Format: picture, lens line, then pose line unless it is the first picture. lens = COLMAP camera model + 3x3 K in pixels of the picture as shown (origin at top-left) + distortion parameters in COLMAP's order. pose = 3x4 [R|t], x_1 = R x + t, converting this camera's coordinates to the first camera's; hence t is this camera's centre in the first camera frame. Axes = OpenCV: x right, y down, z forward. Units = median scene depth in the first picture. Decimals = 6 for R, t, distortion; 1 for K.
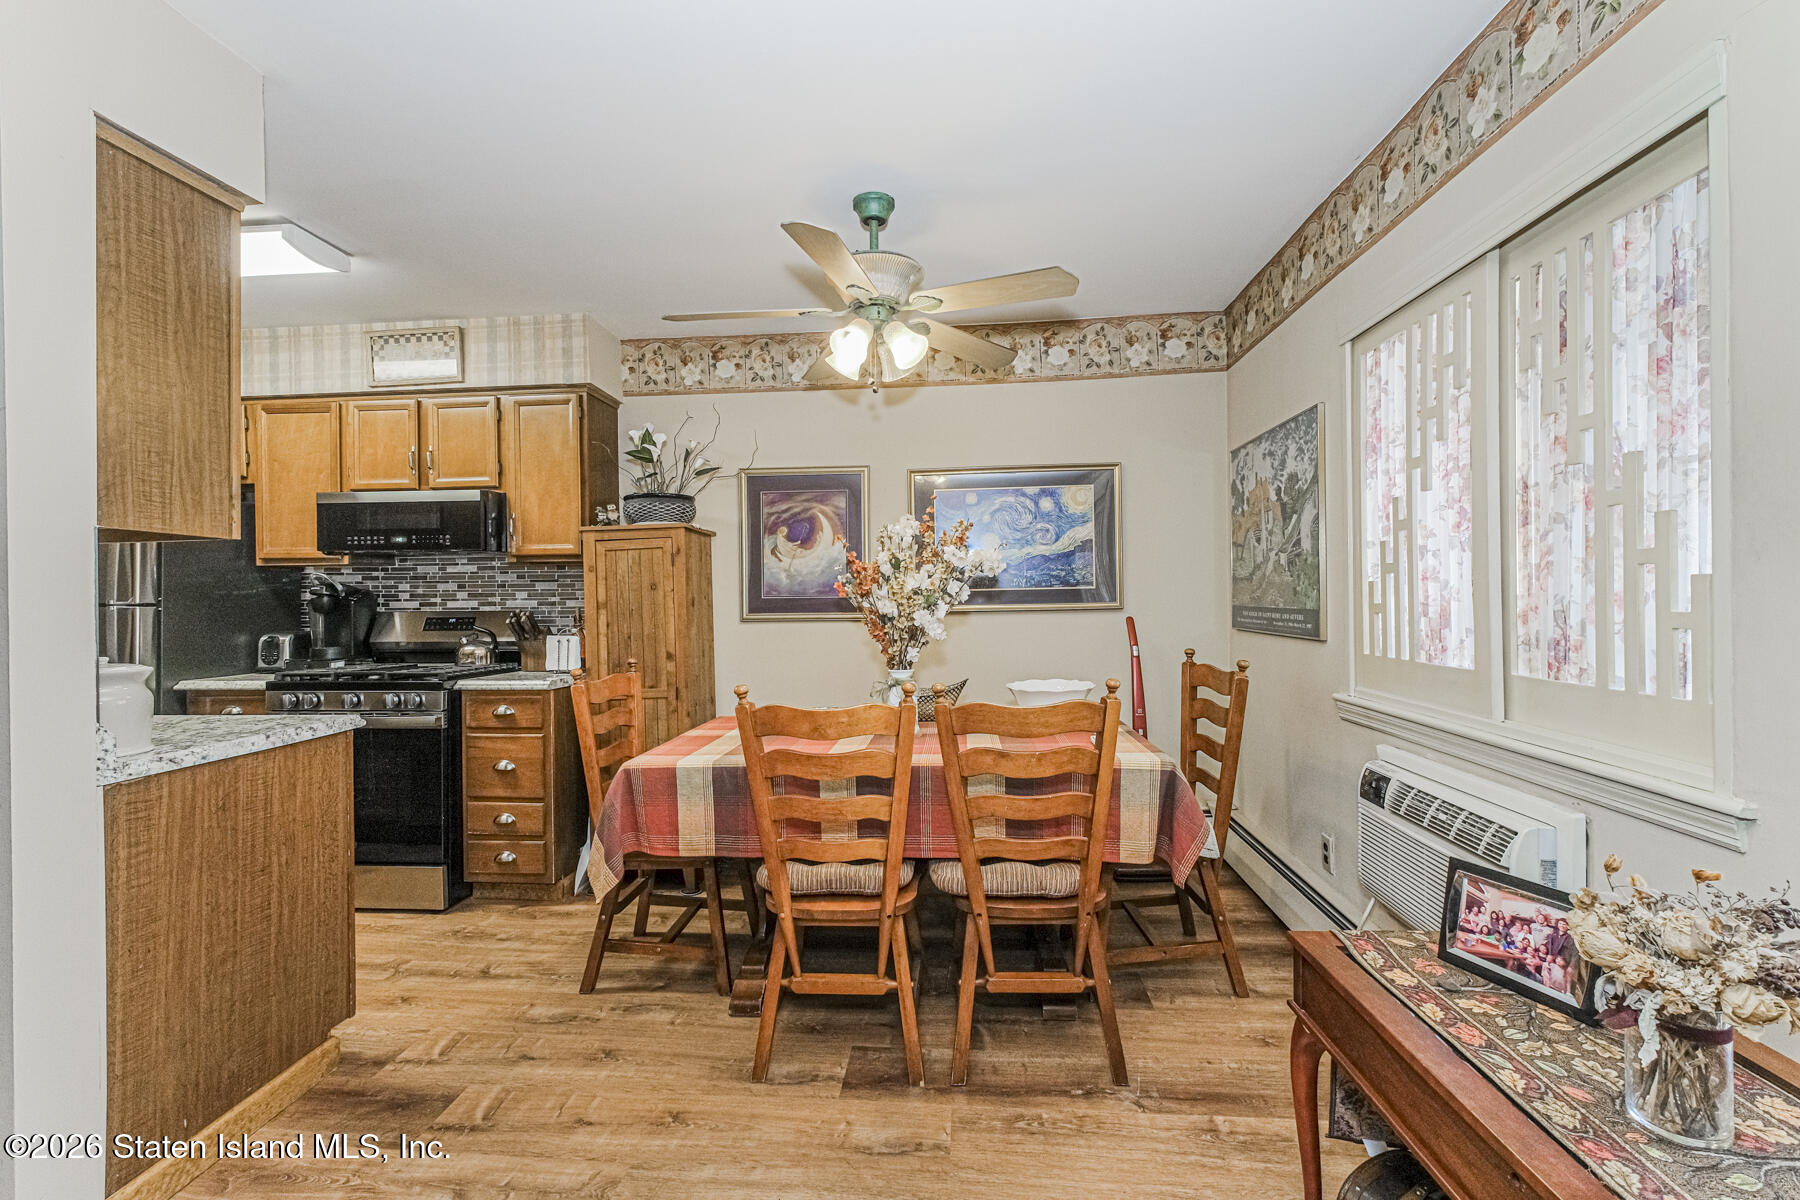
lens RADIAL K [[751.3, 0, 894.9], [0, 751.3, 593.2], [0, 0, 1]] dist [-0.006720, 0.002195]
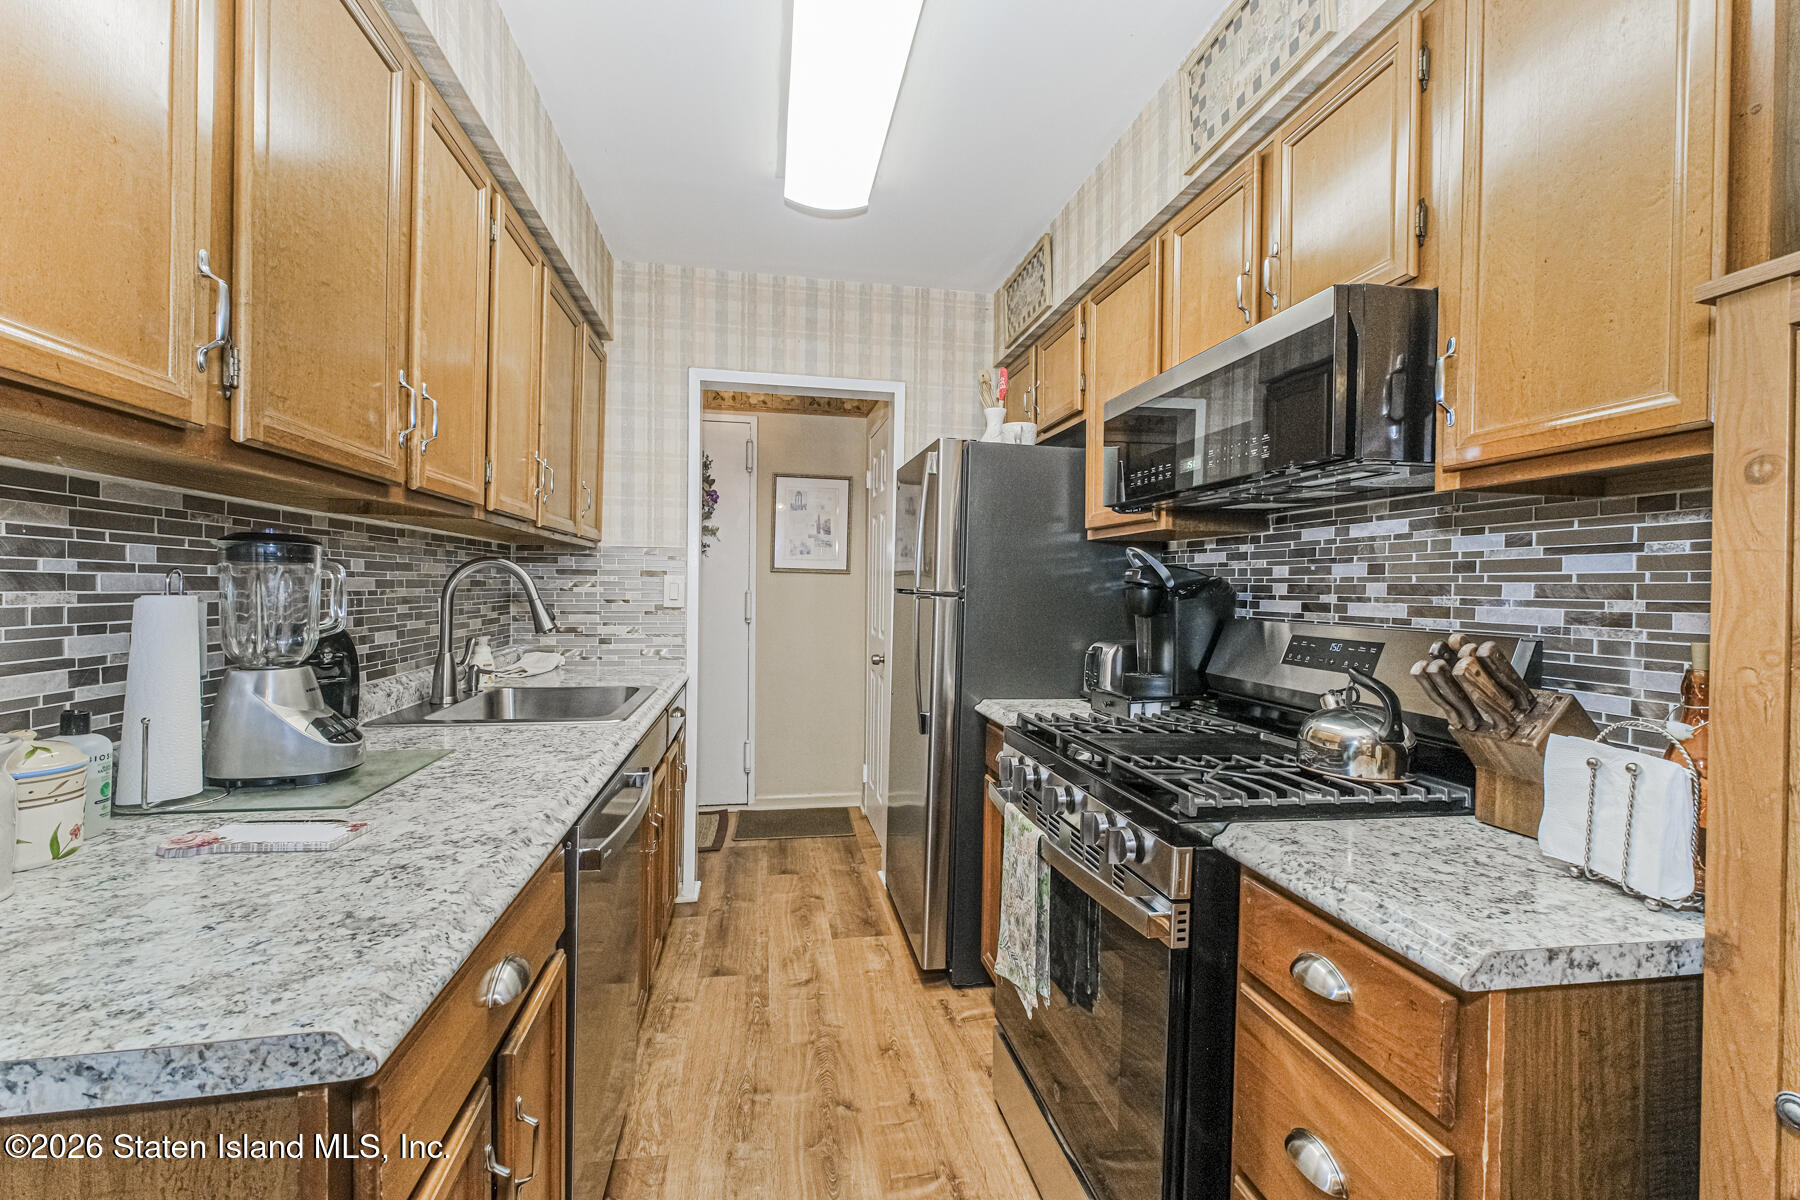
lens RADIAL K [[751.3, 0, 904.3], [0, 751.3, 599.7], [0, 0, 1]] dist [-0.006720, 0.002195]
pose [[0.272989, 0.027500, -0.961624, -0.249779], [-0.015206, 0.999590, 0.024269, 0.002528], [0.961897, 0.007998, 0.273295, 0.662710]]
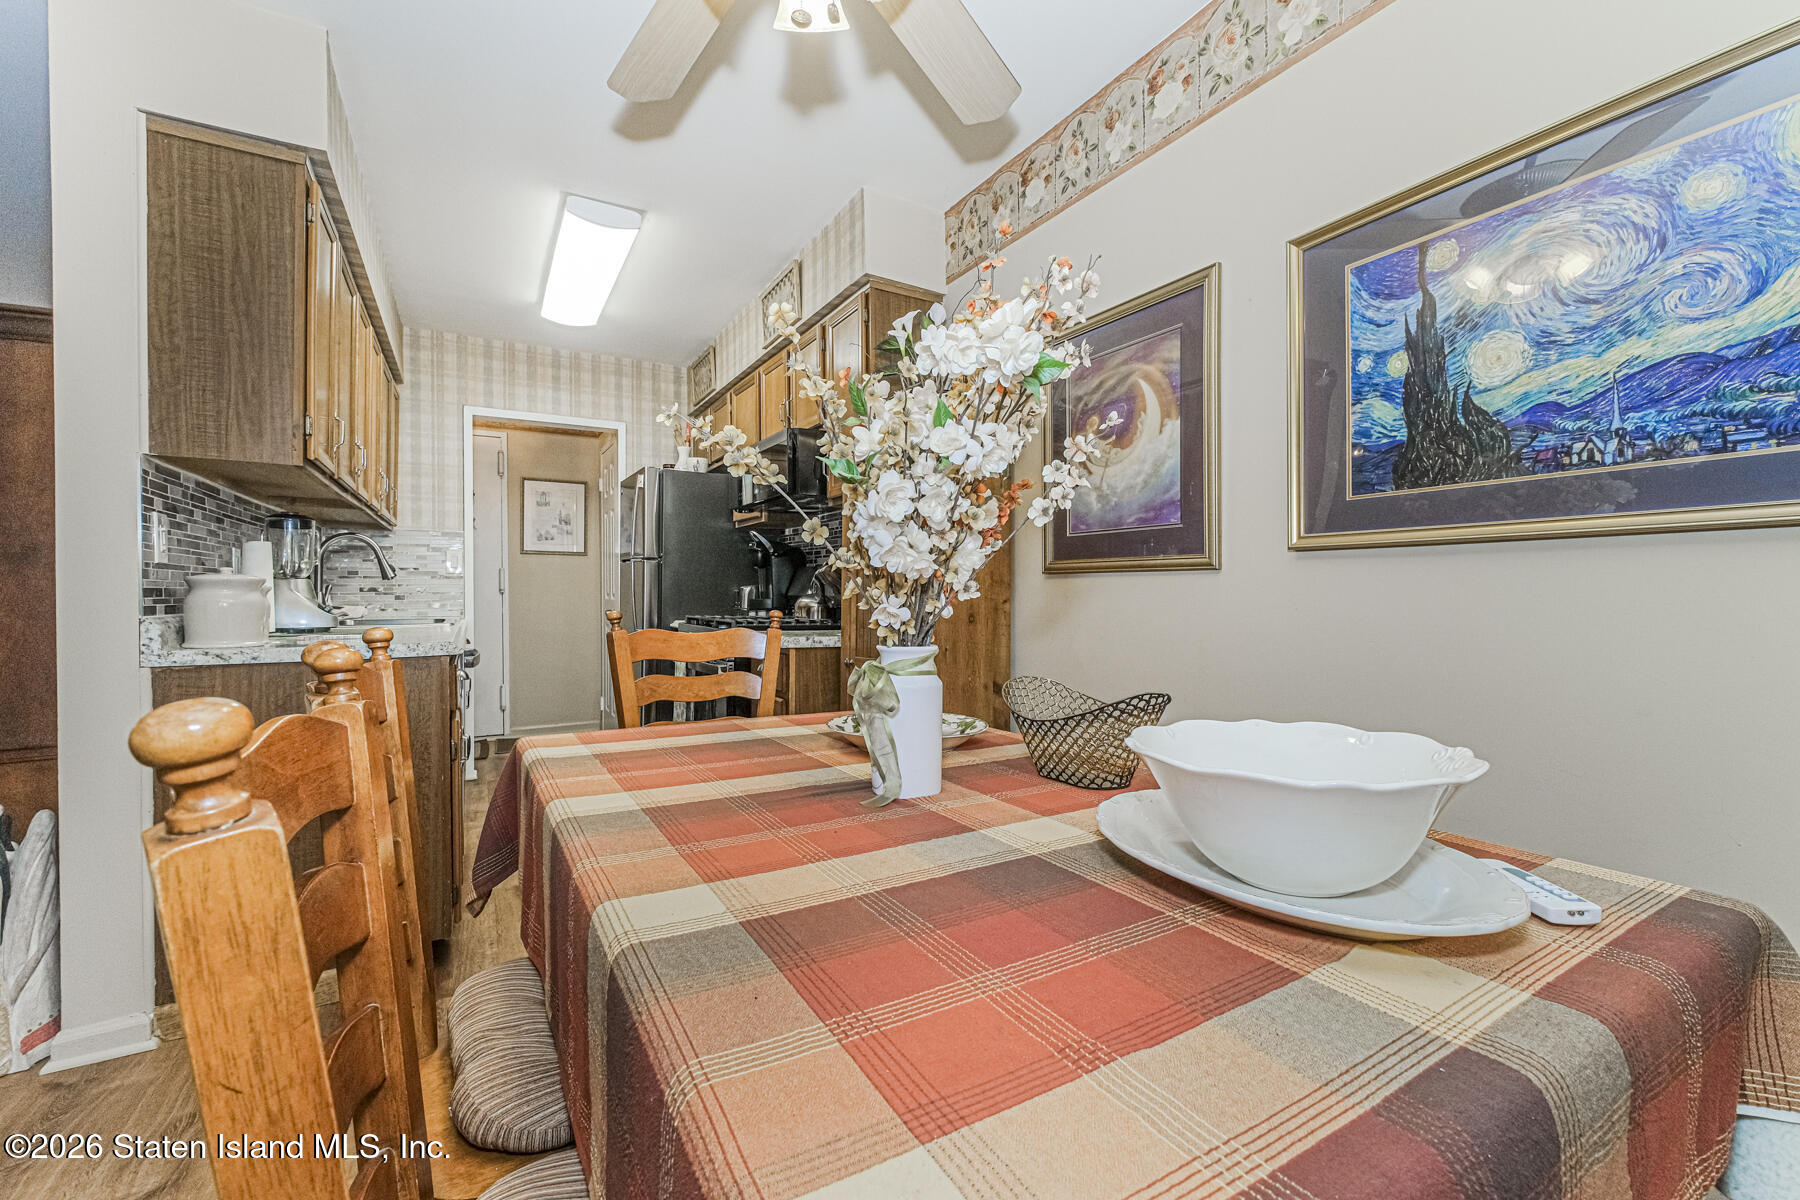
lens RADIAL K [[751.3, 0, 909.4], [0, 751.3, 597.9], [0, 0, 1]] dist [-0.006720, 0.002195]
pose [[0.576886, 0.018831, -0.816608, 0.268183], [-0.003992, 0.999787, 0.020235, 0.047918], [0.816815, -0.008414, 0.576838, 0.546373]]
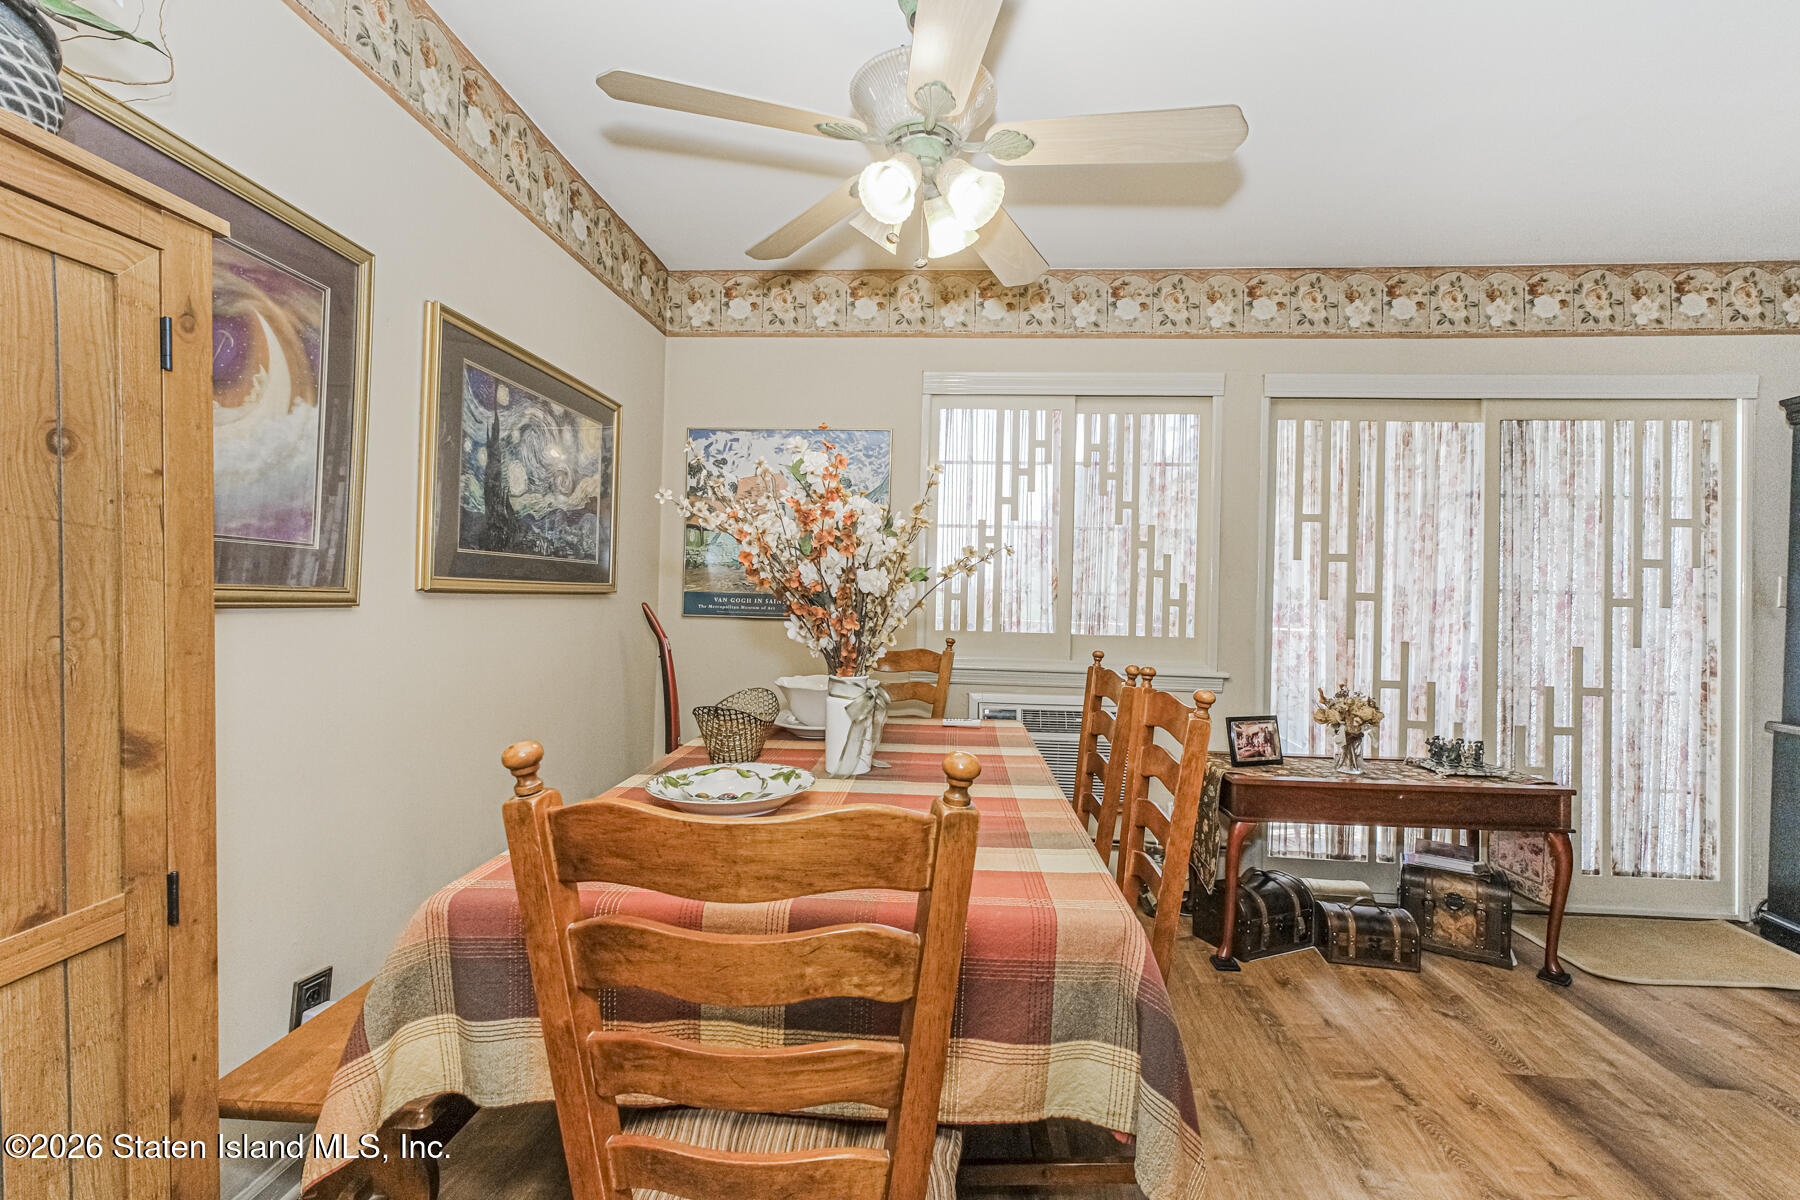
lens RADIAL K [[751.3, 0, 889.2], [0, 751.3, 601.6], [0, 0, 1]] dist [-0.006720, 0.002195]
pose [[0.008257, 0.009125, 0.999924, -0.477441], [-0.027436, 0.999584, -0.008896, 0.030225], [-0.999589, -0.027361, 0.008503, 0.700053]]
